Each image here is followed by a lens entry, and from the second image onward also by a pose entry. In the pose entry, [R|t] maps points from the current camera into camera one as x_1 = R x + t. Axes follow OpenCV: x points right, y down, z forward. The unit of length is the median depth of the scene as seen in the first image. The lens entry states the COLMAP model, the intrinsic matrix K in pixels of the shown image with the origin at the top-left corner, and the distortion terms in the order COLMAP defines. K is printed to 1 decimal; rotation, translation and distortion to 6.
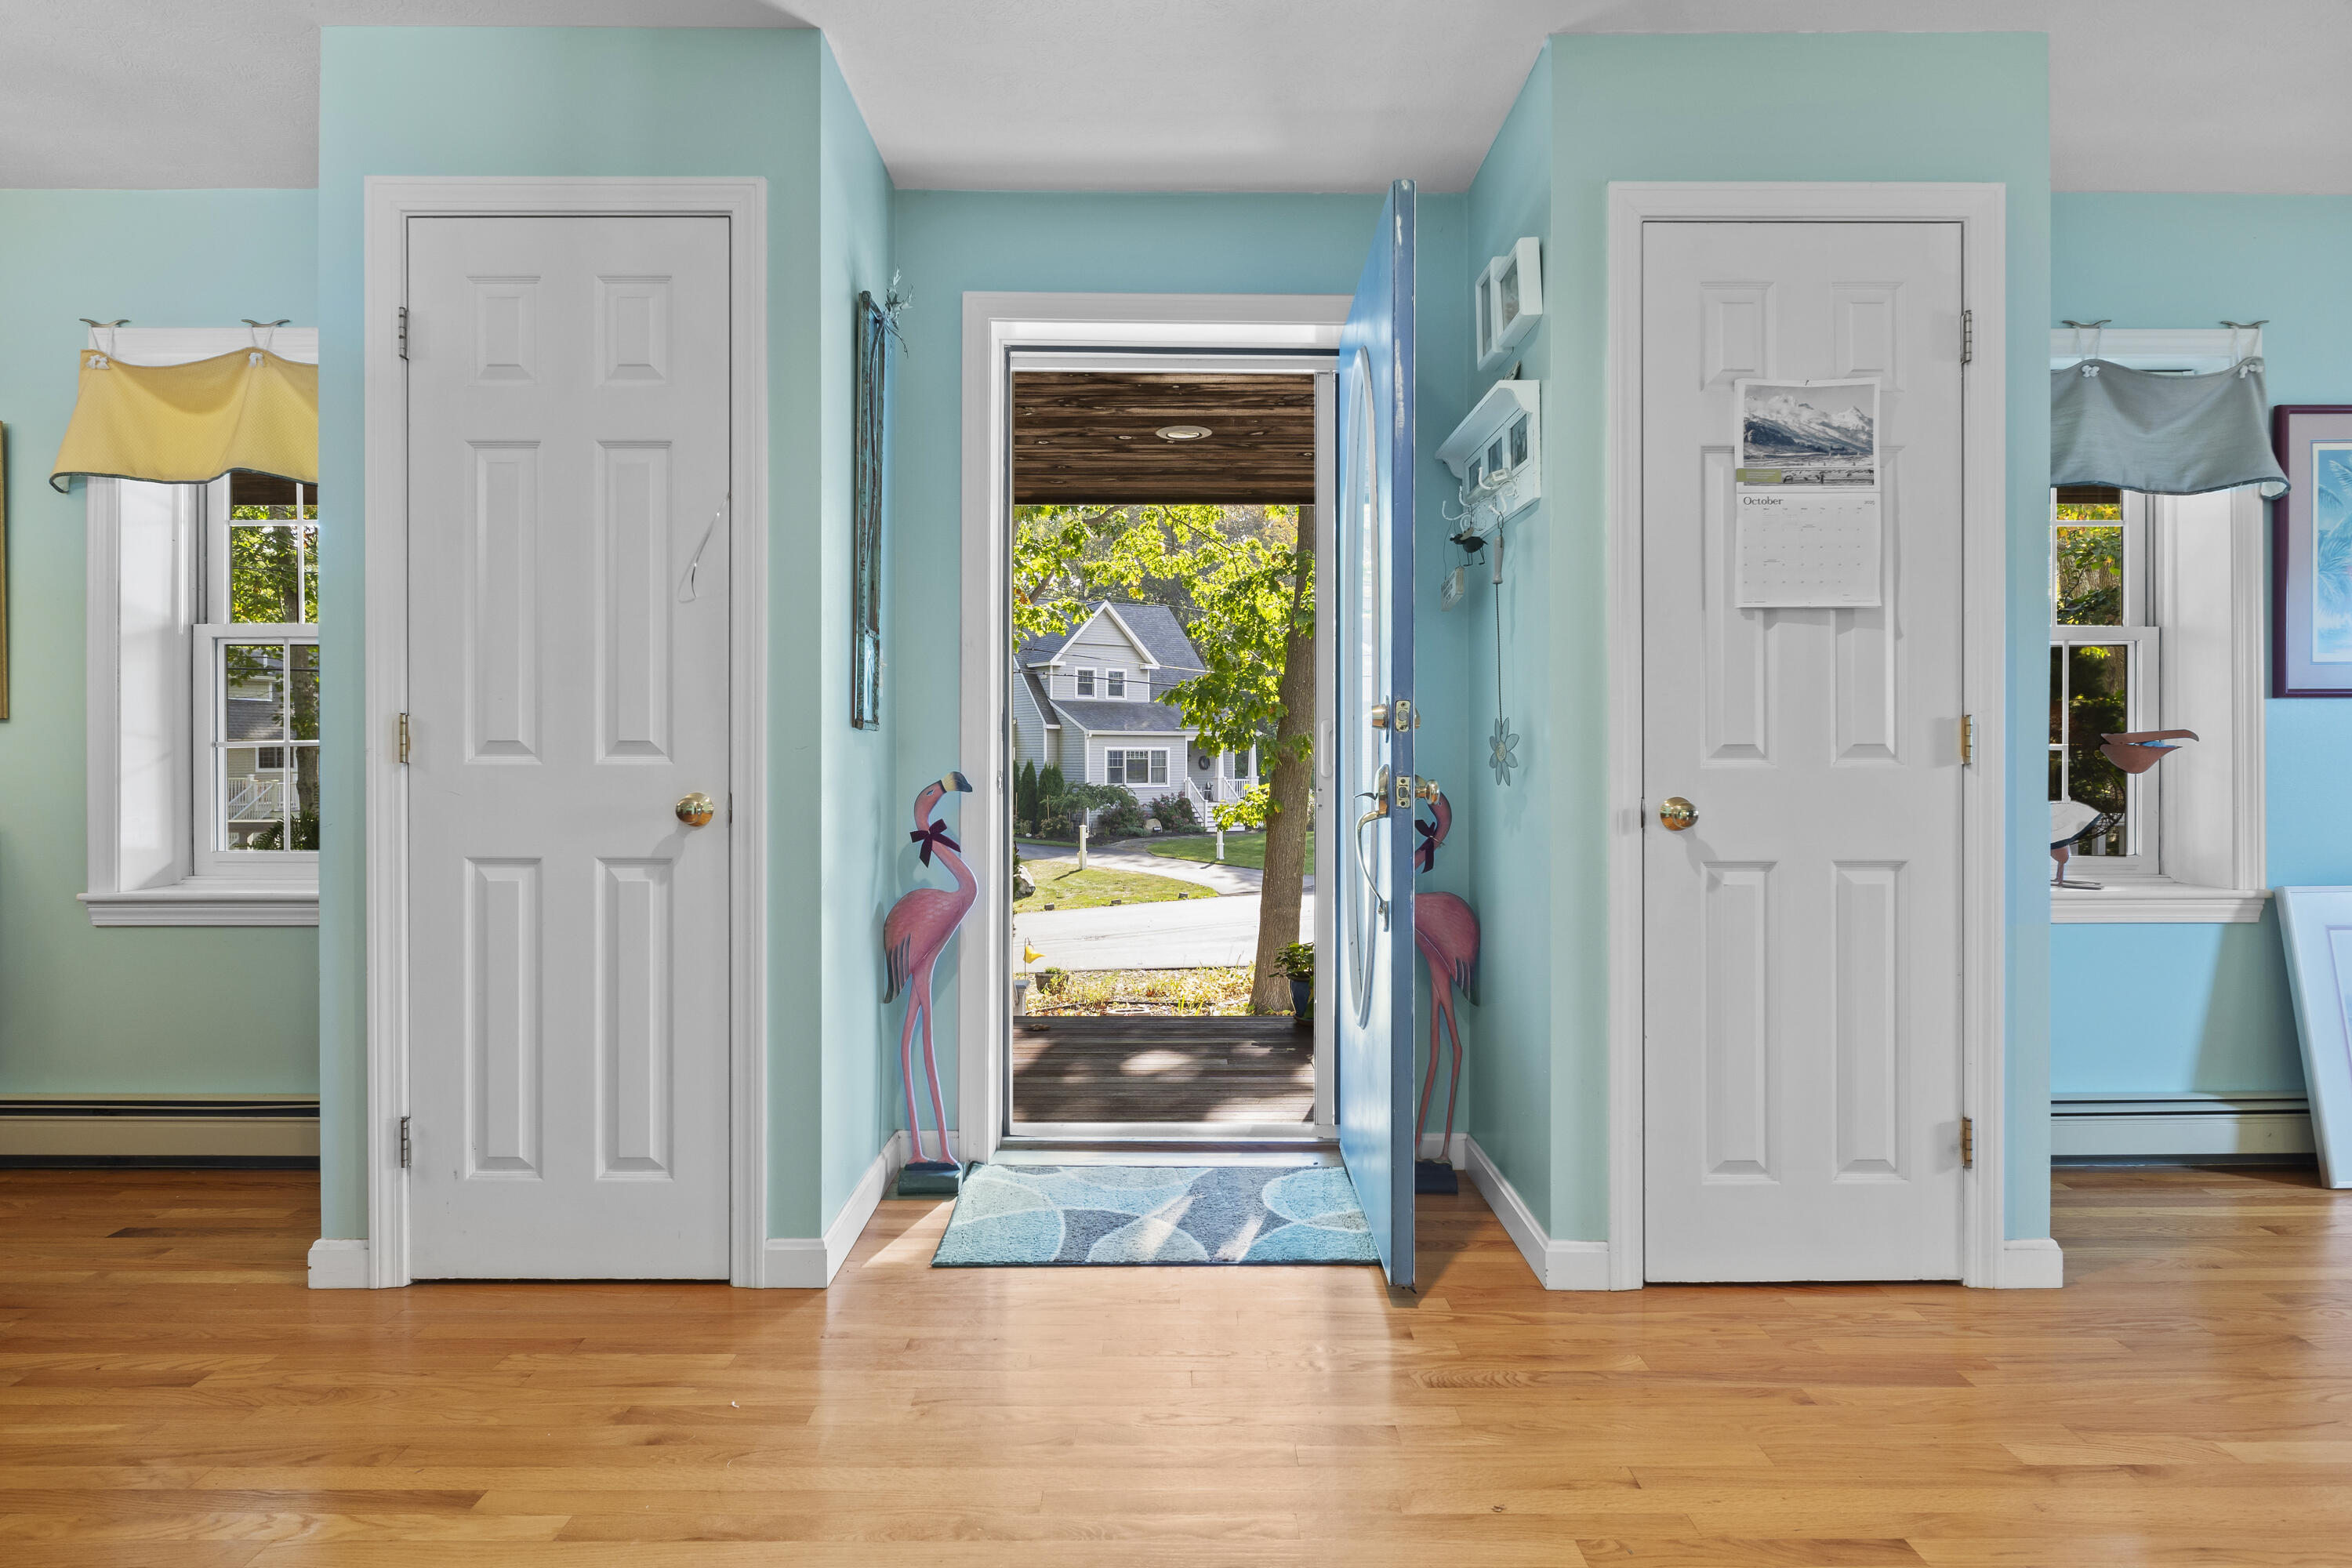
lens RADIAL K [[1291.1, 0, 1174.9], [0, 1291.1, 756.7], [0, 0, 1]] dist [-0.002003, -0.001129]
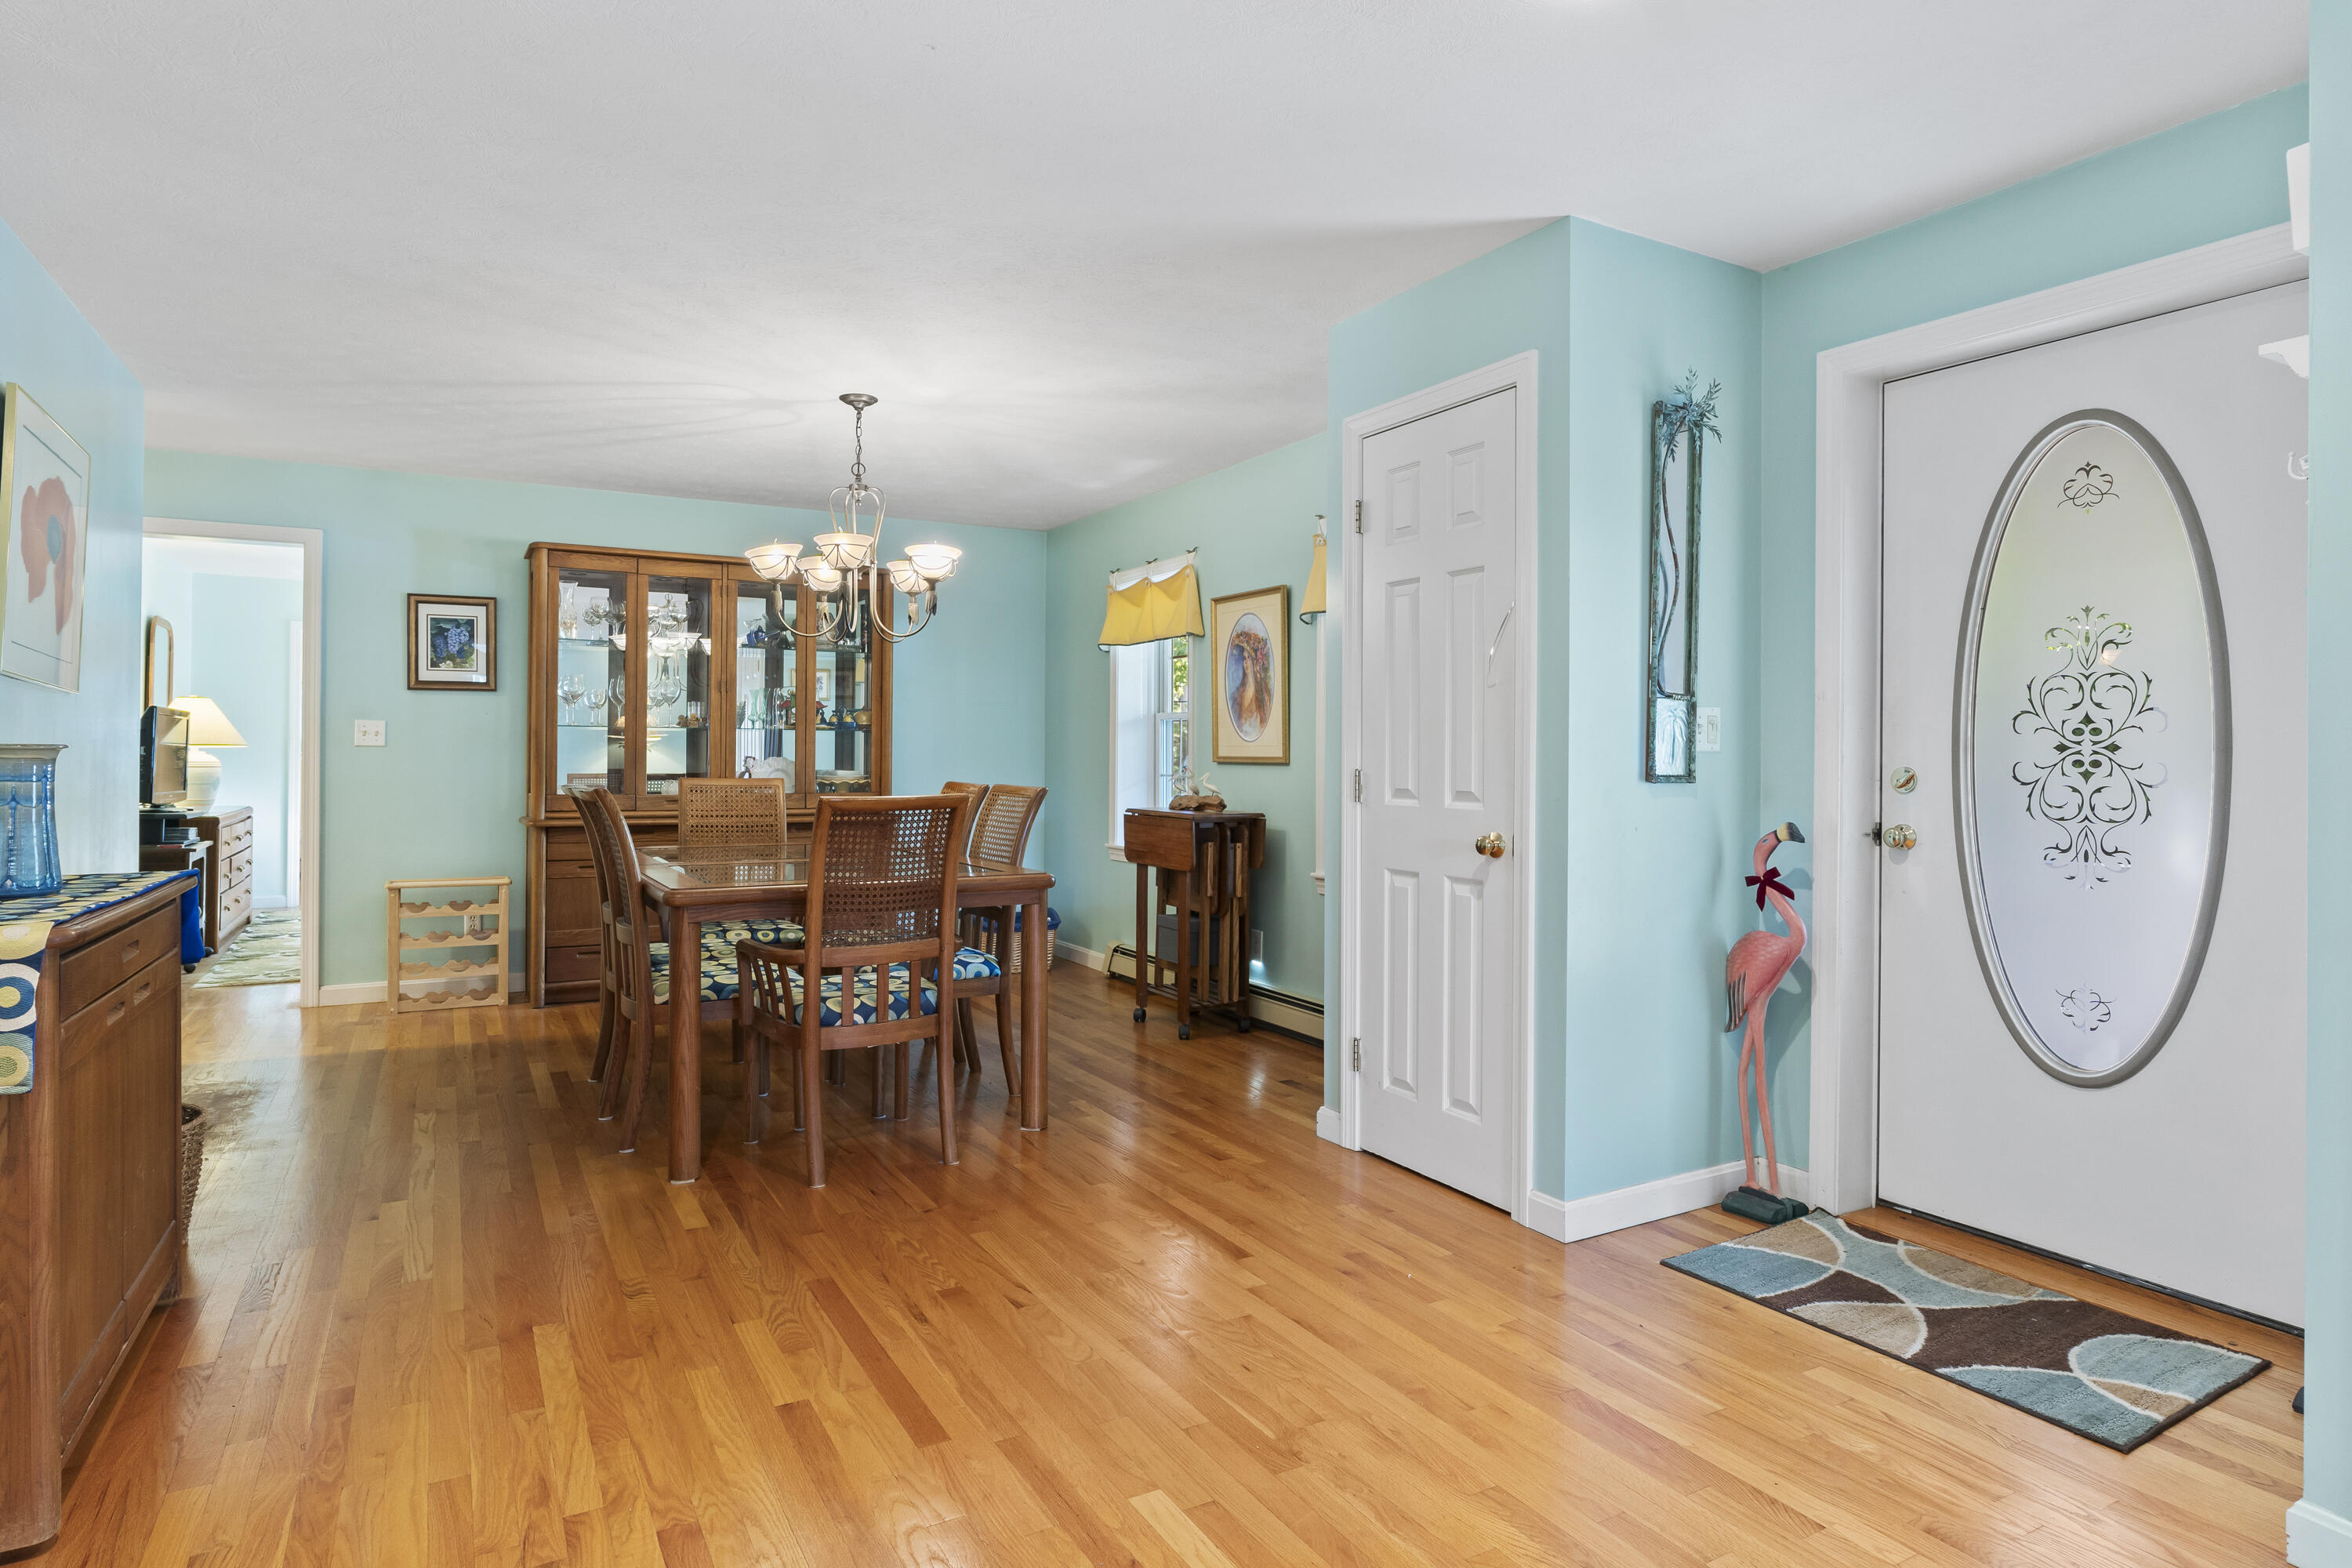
lens RADIAL K [[1300.0, 0, 1182.8], [0, 1300.0, 753.1], [0, 0, 1]] dist [-0.003988, 0.000238]
pose [[0.493021, -0.000213, -0.870017, 0.534221], [-0.009198, 0.999943, -0.005457, -0.036250], [0.869969, 0.010692, 0.492991, 0.064532]]
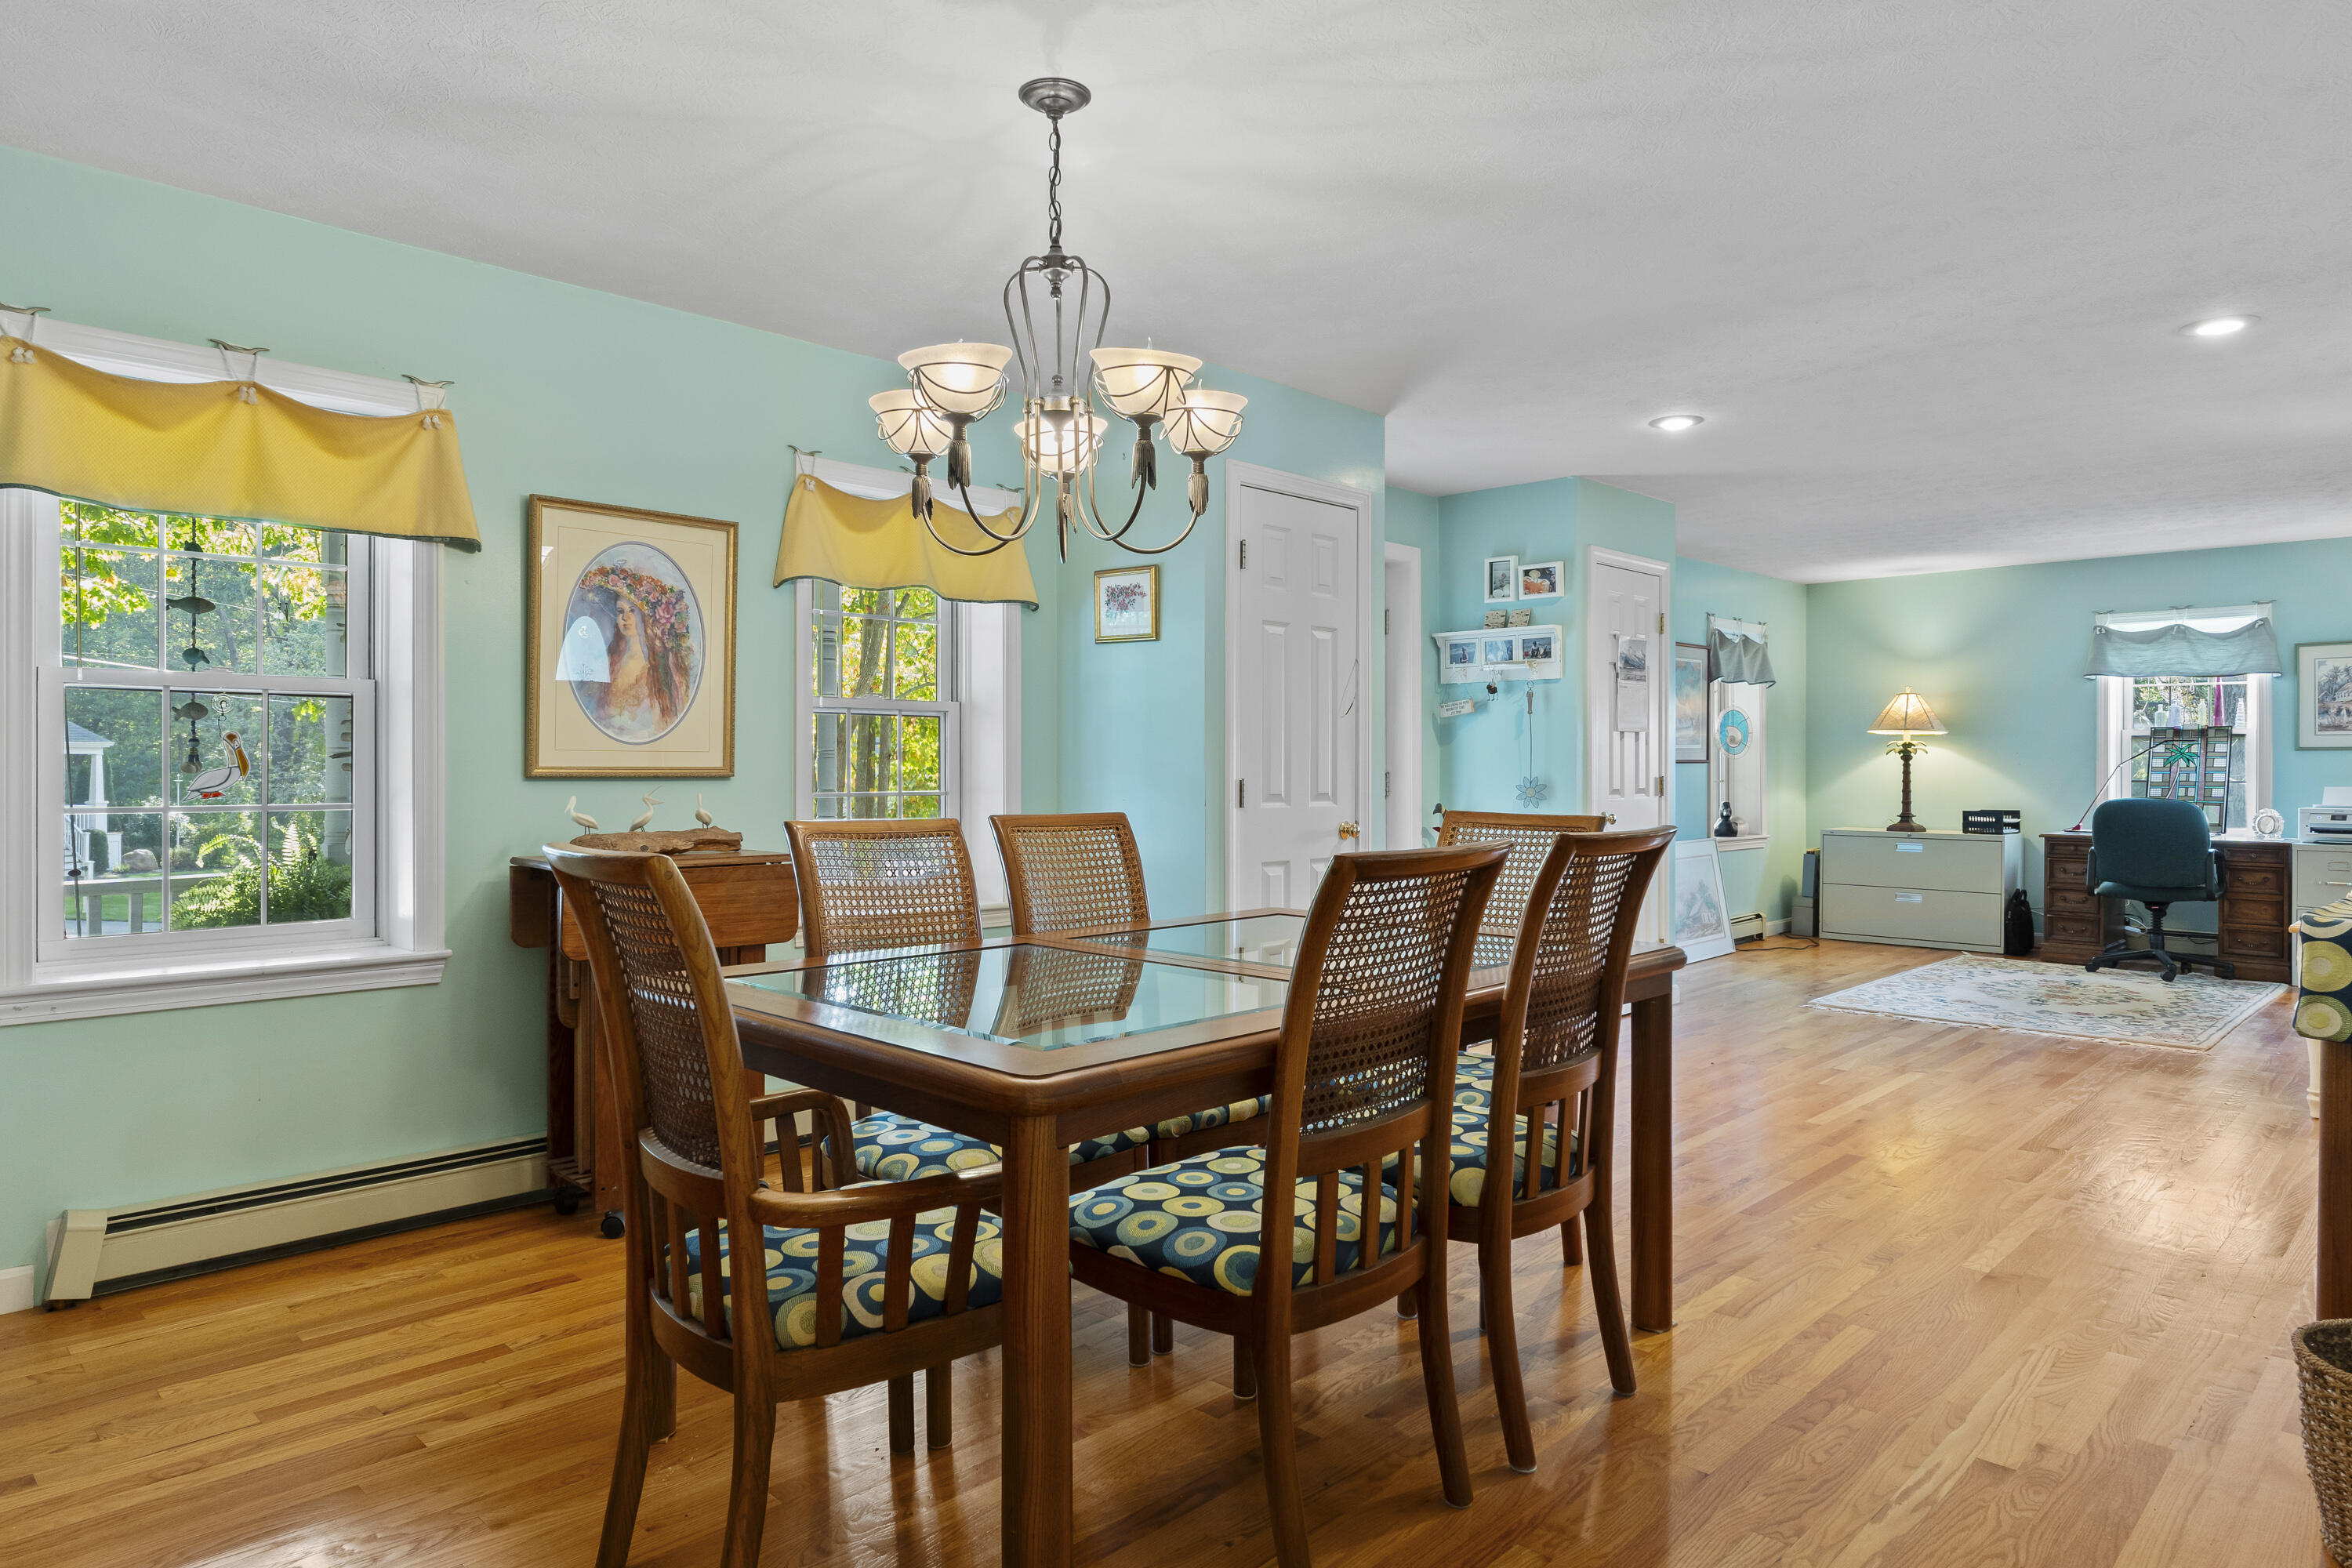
lens RADIAL K [[1430.6, 0, 1163.3], [0, 1430.6, 768.3], [0, 0, 1]] dist [0.000385, 0.002265]
pose [[0.699851, -0.000904, 0.714289, -1.731882], [0.001237, 0.999999, 0.000054, -0.041273], [-0.714288, 0.000846, 0.699851, -0.206924]]
